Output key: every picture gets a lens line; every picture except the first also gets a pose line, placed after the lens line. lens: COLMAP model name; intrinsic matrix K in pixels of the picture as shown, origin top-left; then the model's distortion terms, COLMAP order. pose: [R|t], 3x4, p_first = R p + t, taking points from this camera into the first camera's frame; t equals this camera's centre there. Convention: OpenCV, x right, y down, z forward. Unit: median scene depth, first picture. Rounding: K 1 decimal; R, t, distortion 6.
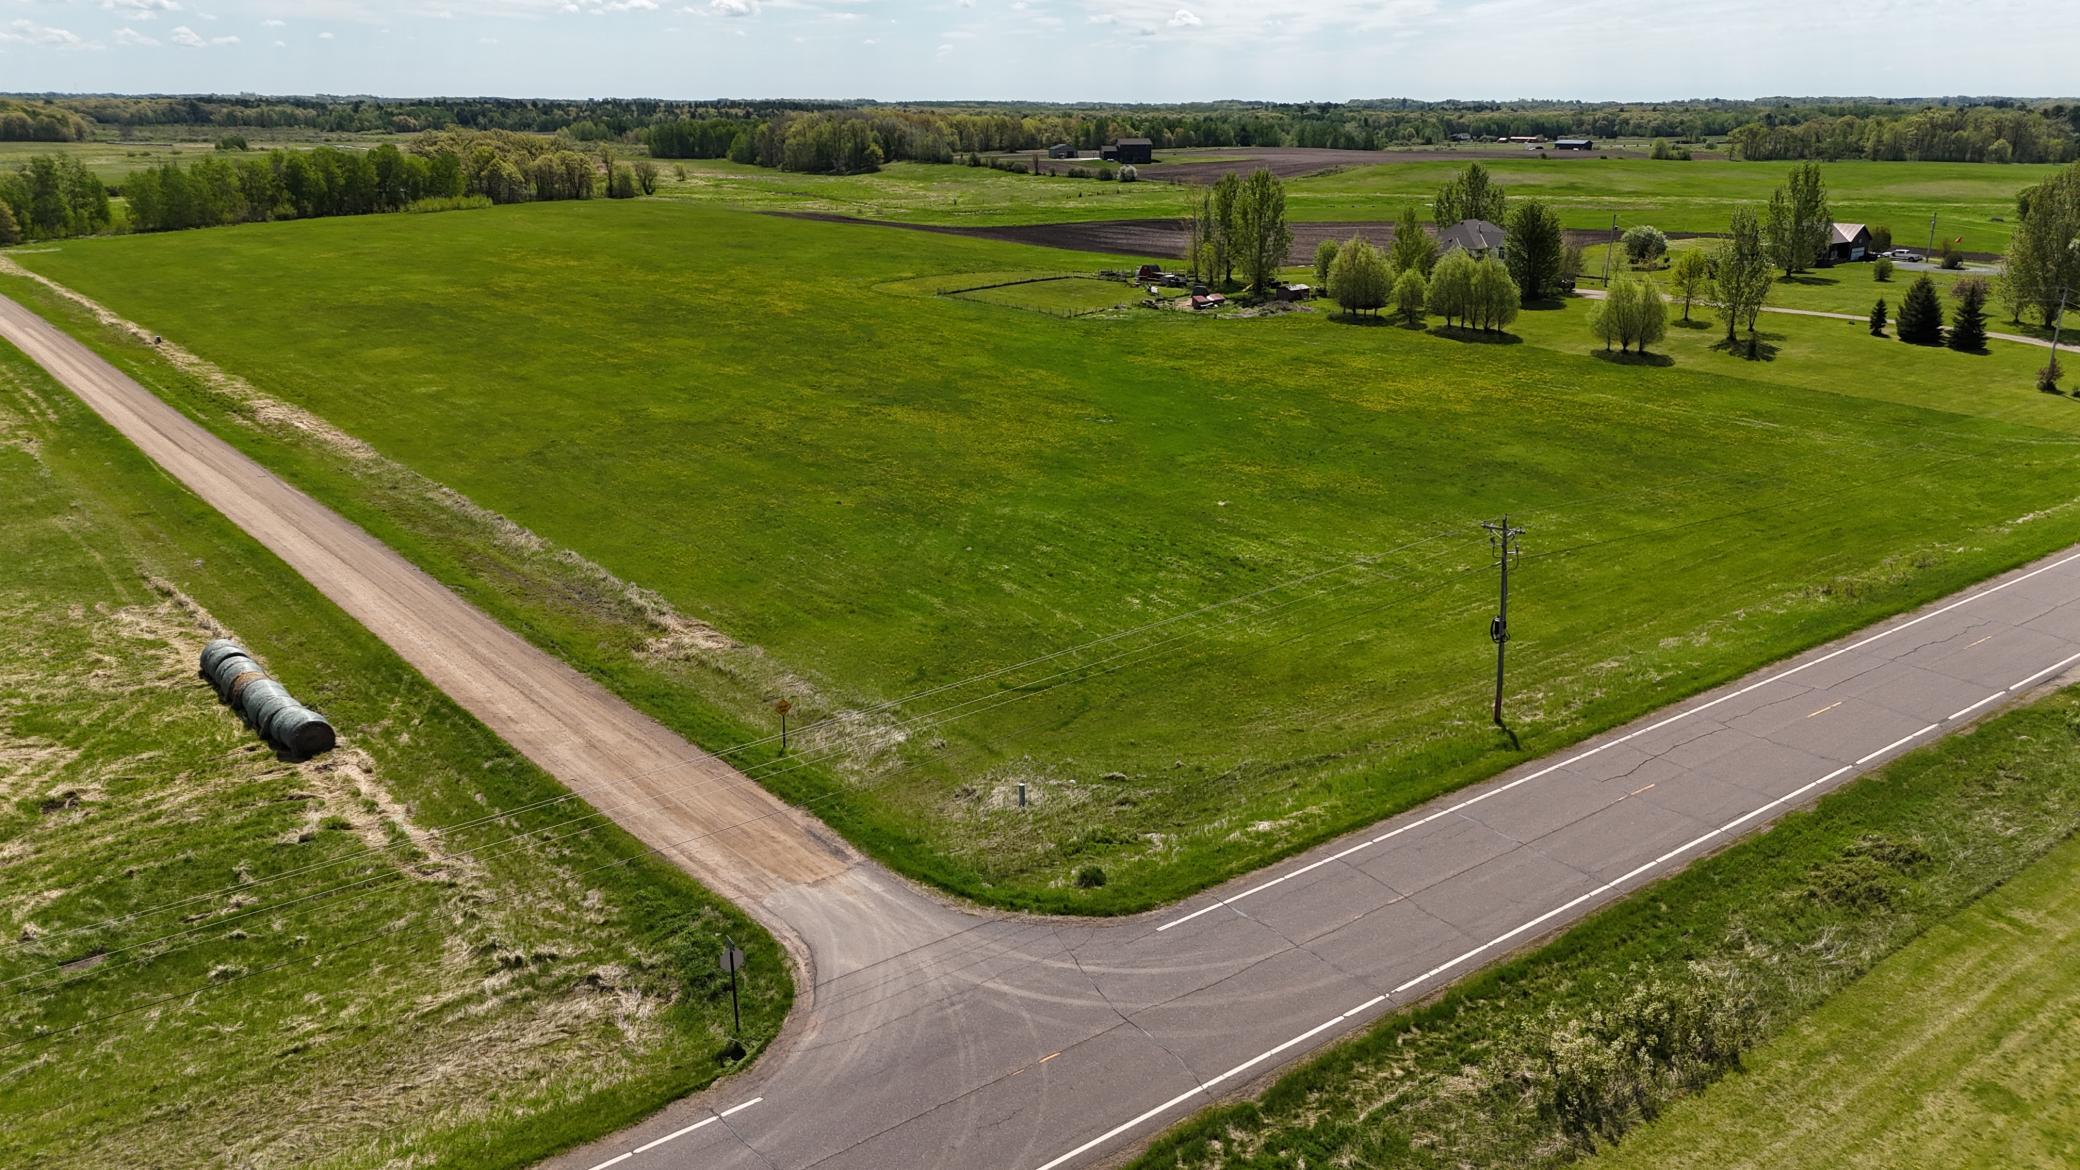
lens RADIAL K [[1535.9, 0, 1038.2], [0, 1535.9, 581.4], [0, 0, 1]] dist [0.072458, -0.068755]
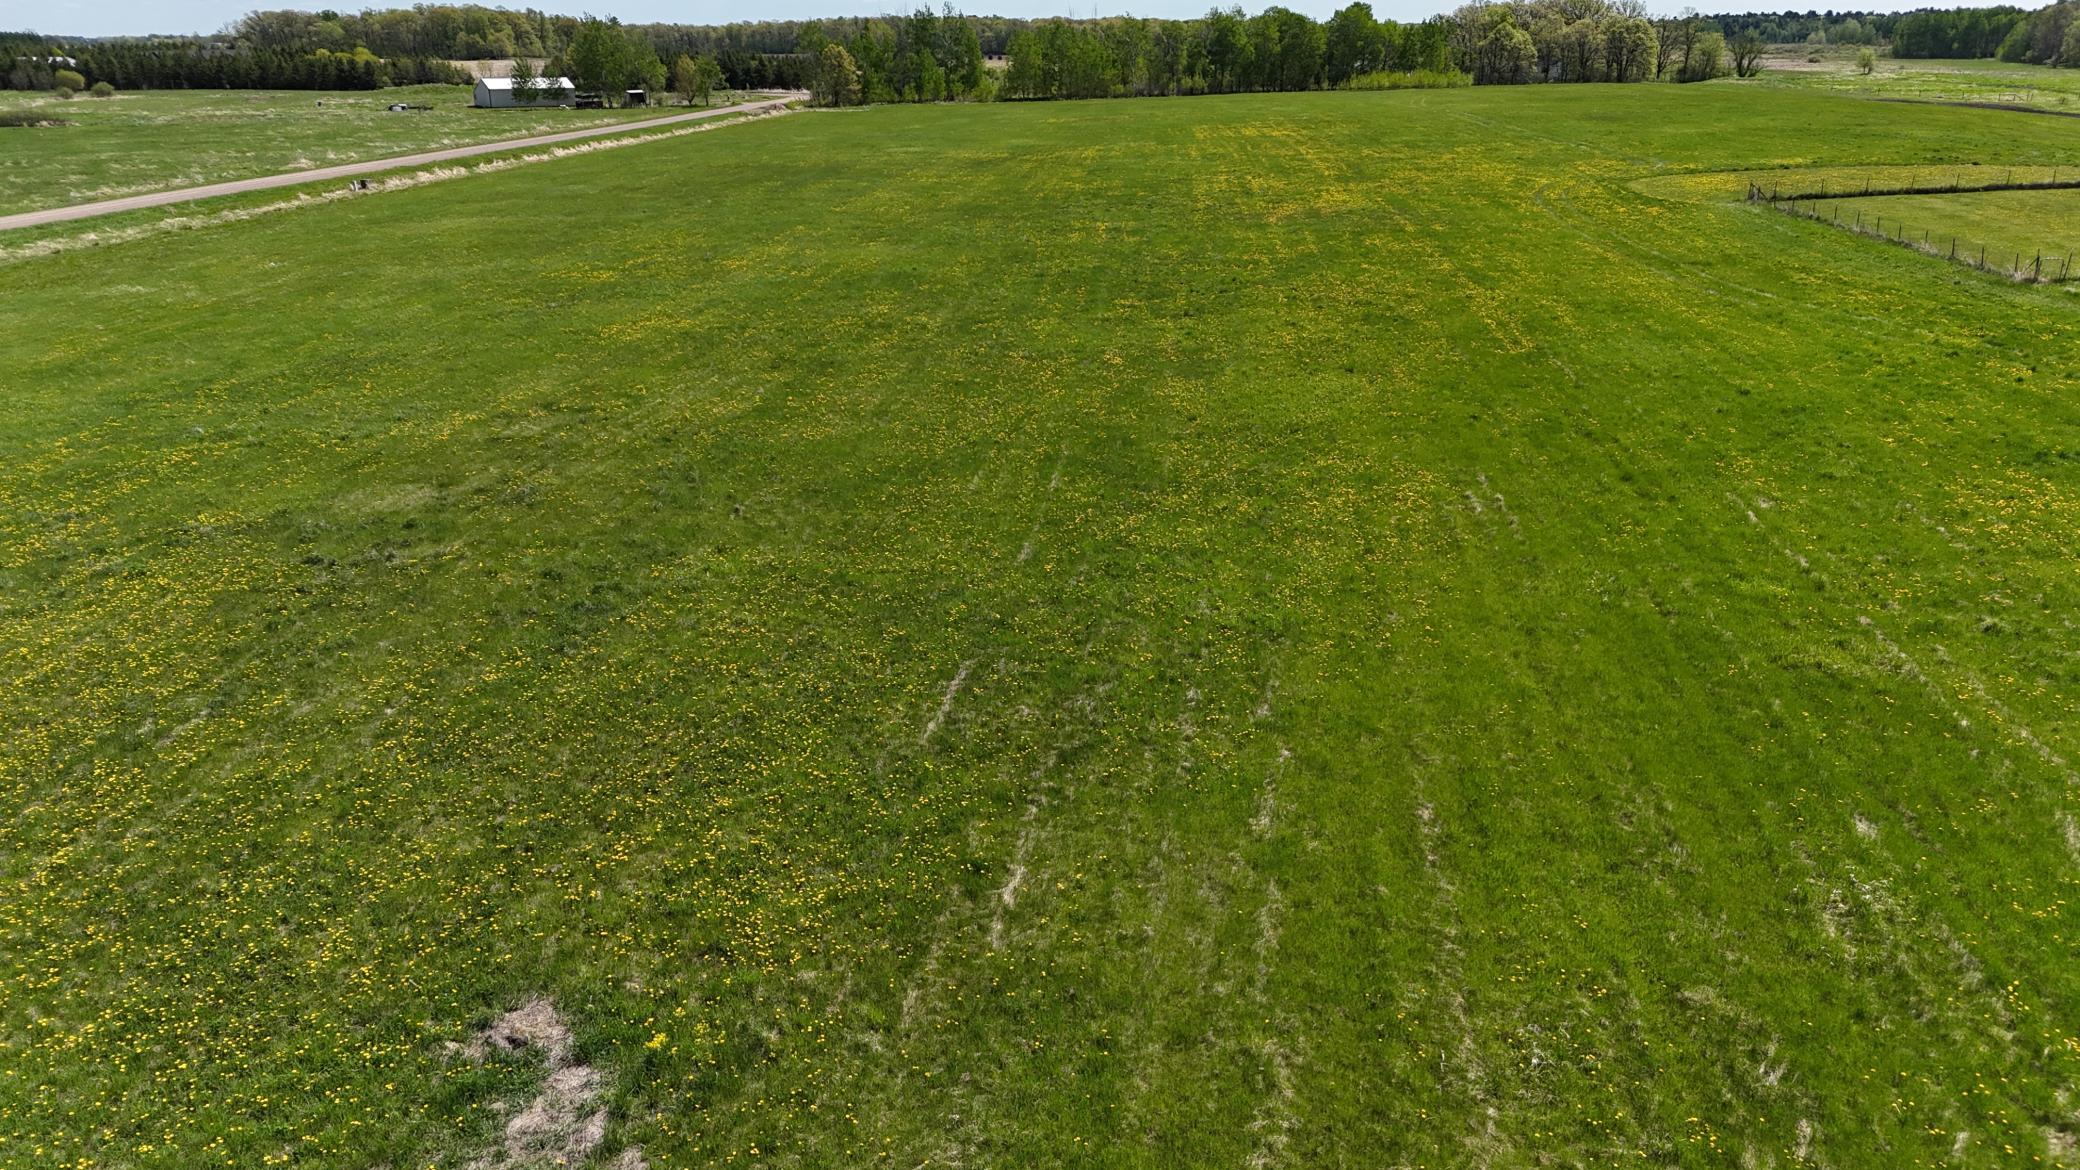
lens RADIAL K [[1517.6, 0, 1039.9], [0, 1517.6, 579.8], [0, 0, 1]] dist [0.072050, -0.072572]
pose [[0.710468, 0.225384, -0.666661, 0.175201], [-0.197017, 0.973147, 0.119038, -0.213124], [0.675589, 0.046771, 0.735794, 1.221415]]
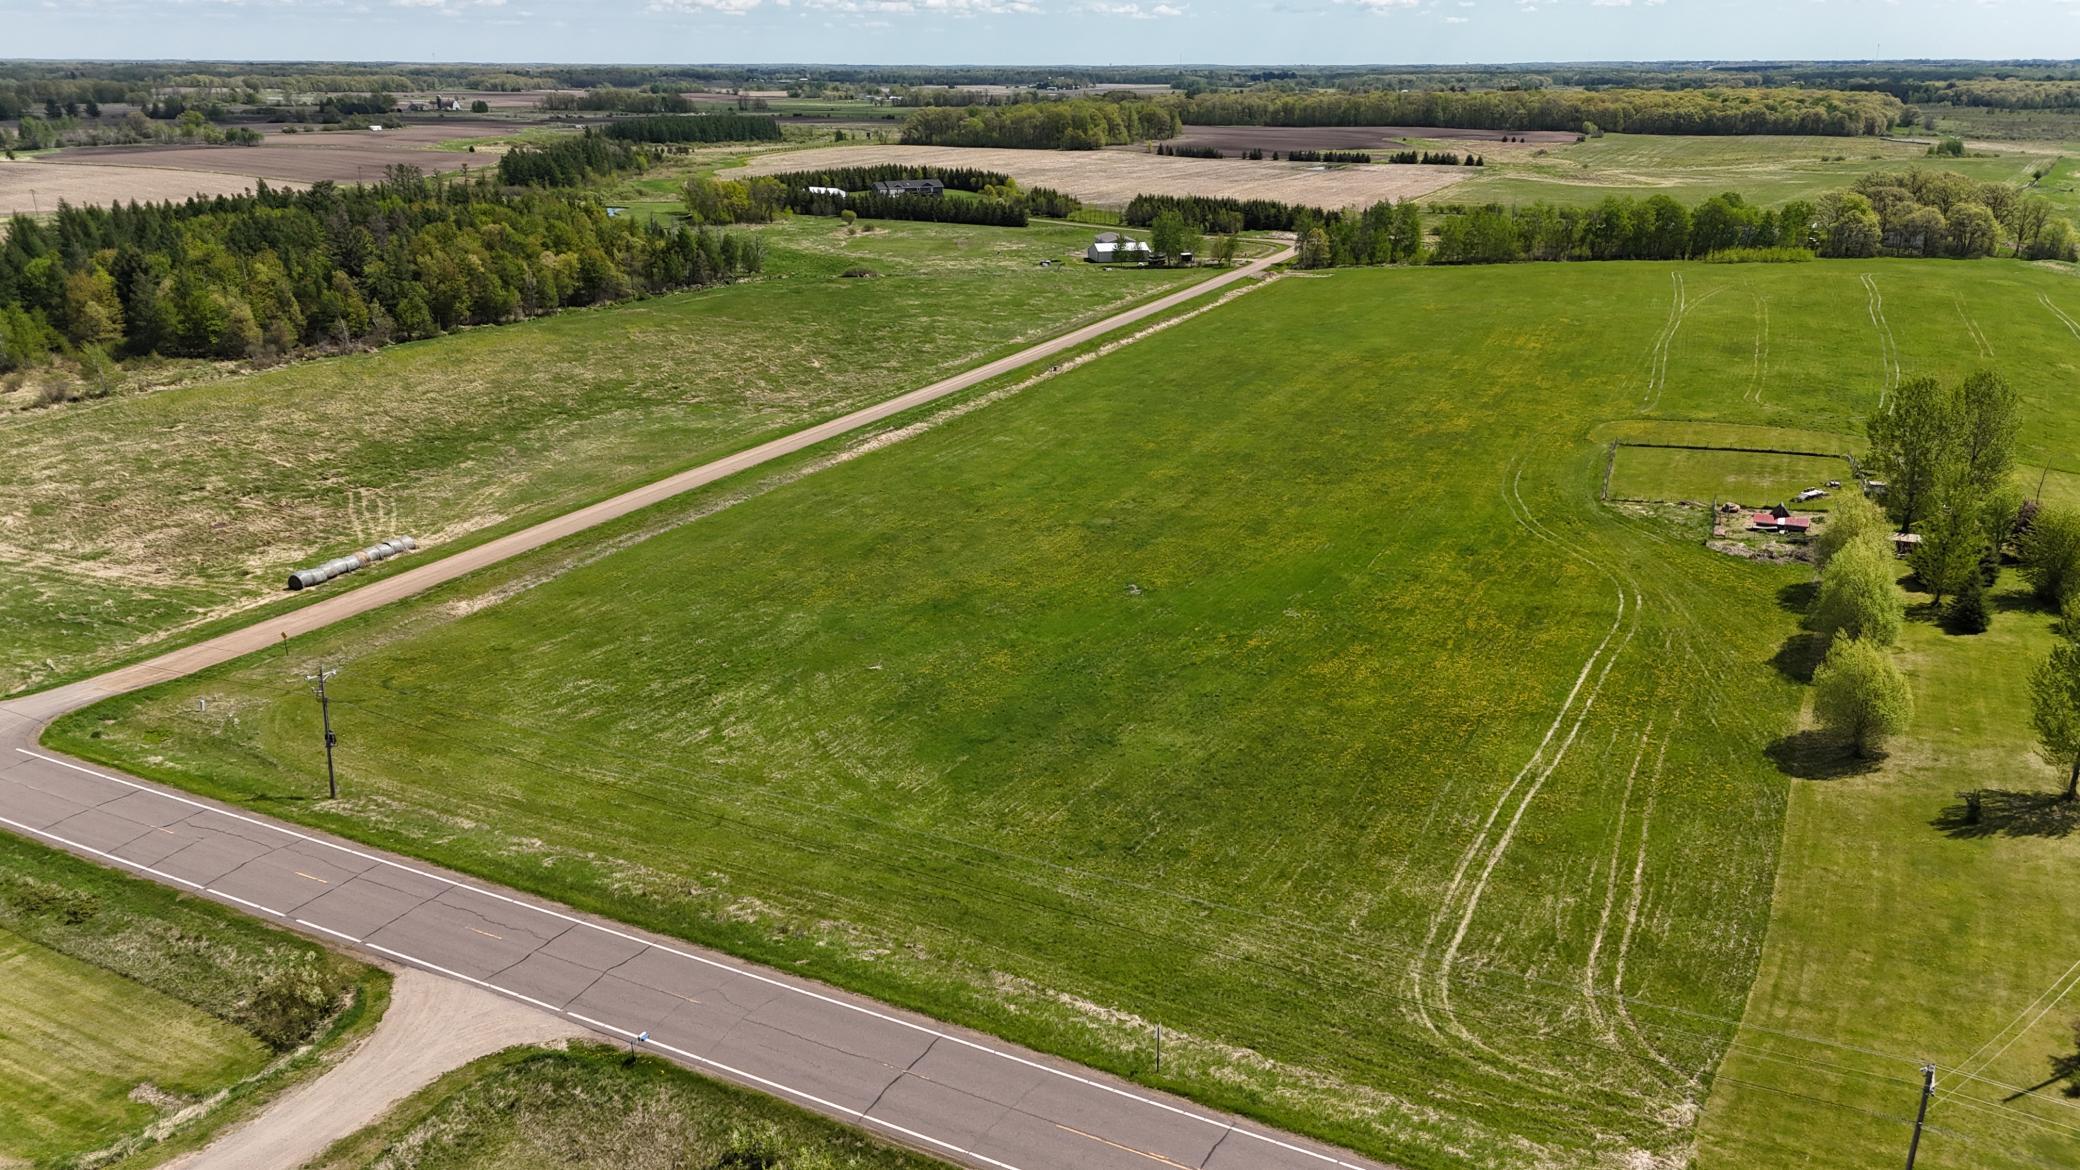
lens RADIAL K [[1511.3, 0, 1047.1], [0, 1511.3, 579.5], [0, 0, 1]] dist [0.081669, -0.090000]
pose [[0.430669, 0.286216, -0.855923, 1.210694], [-0.263844, 0.946877, 0.183874, -0.382454], [0.863082, 0.146641, 0.483307, 0.554953]]
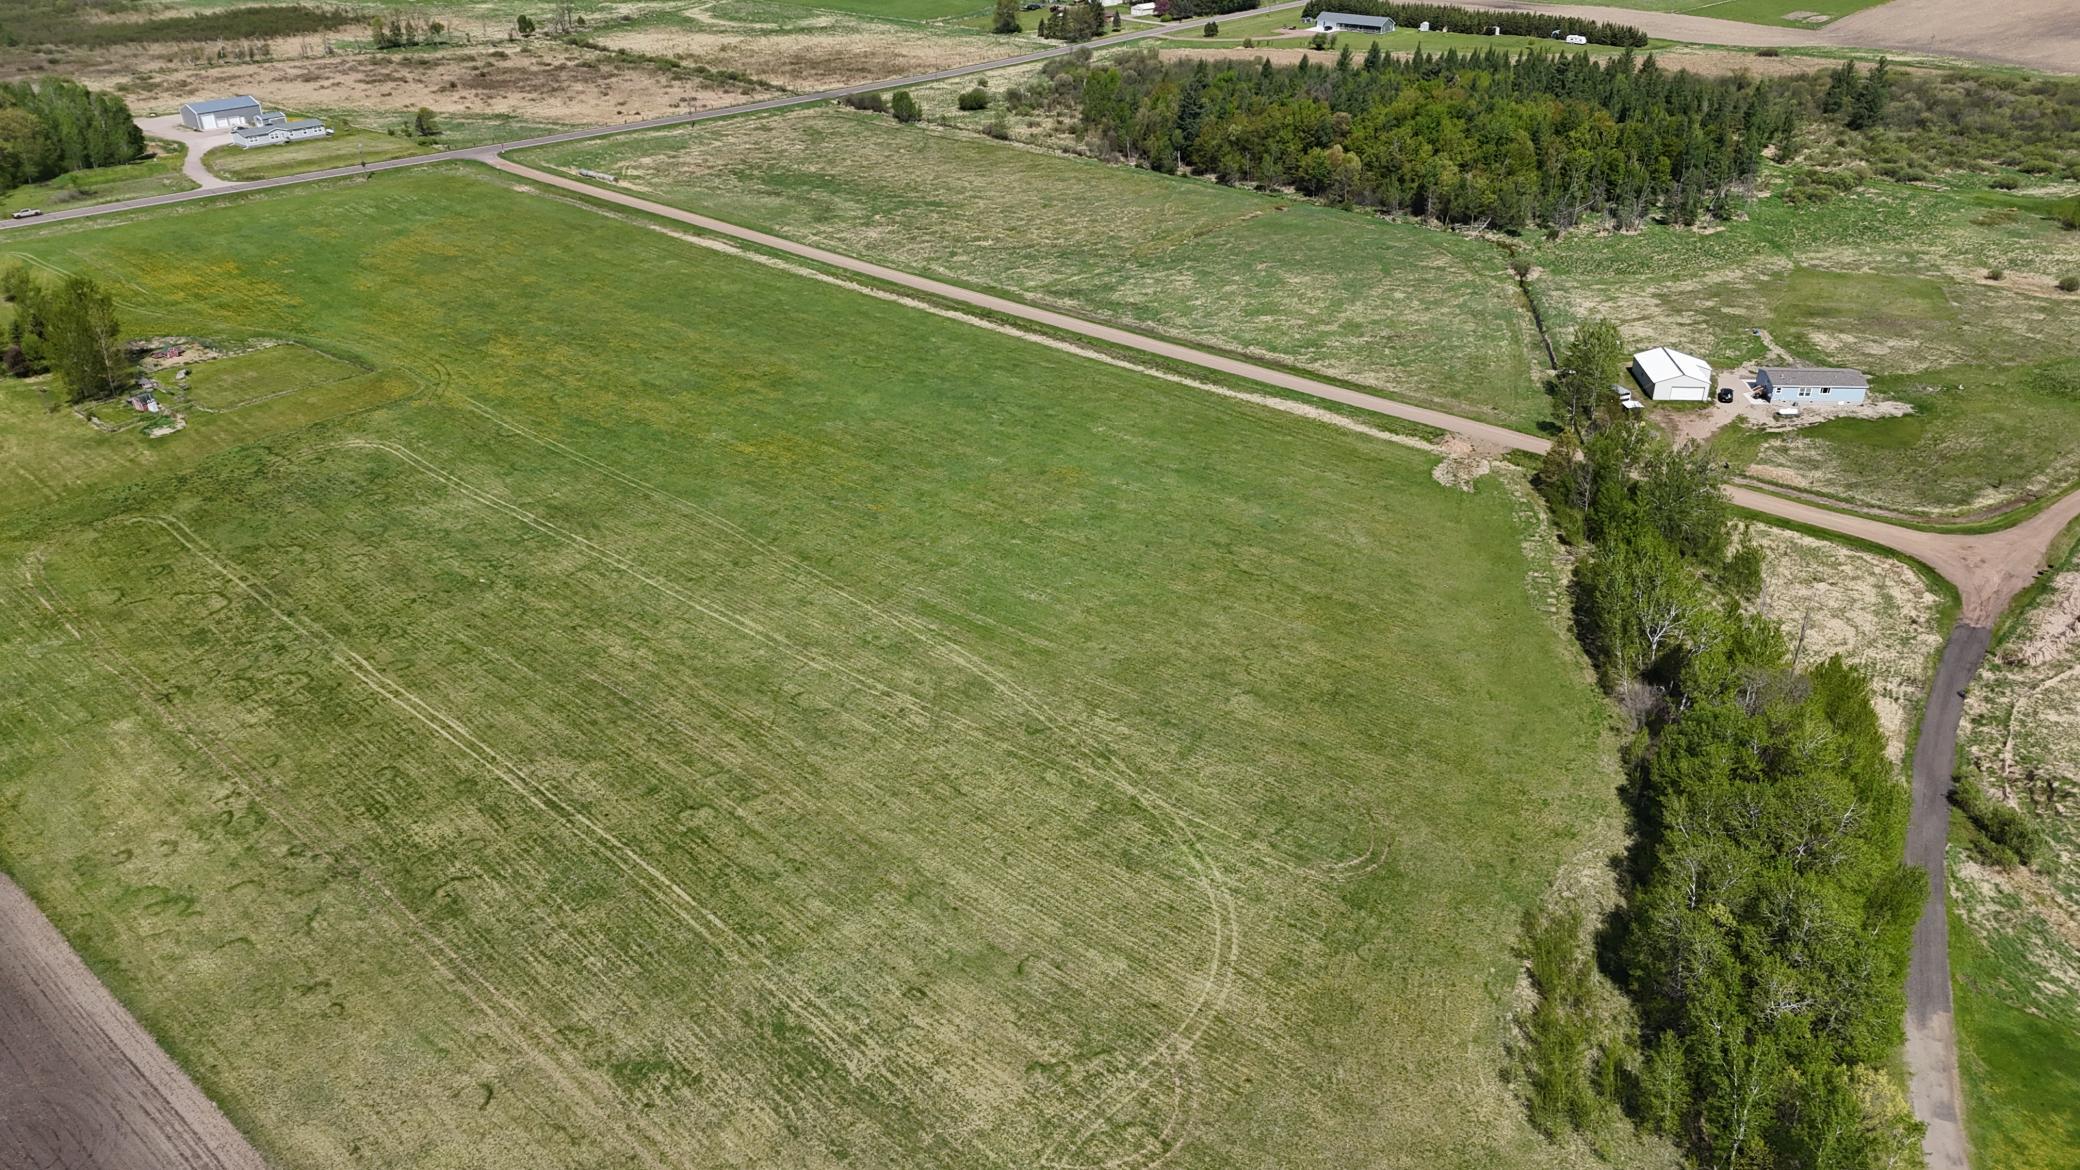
lens RADIAL K [[1511.3, 0, 1047.1], [0, 1511.3, 579.5], [0, 0, 1]] dist [0.081669, -0.090000]
pose [[-0.988077, 0.091743, -0.123641, -0.879903], [-0.021510, 0.712933, 0.700902, -1.931338], [0.152450, 0.695205, -0.702459, 4.223393]]
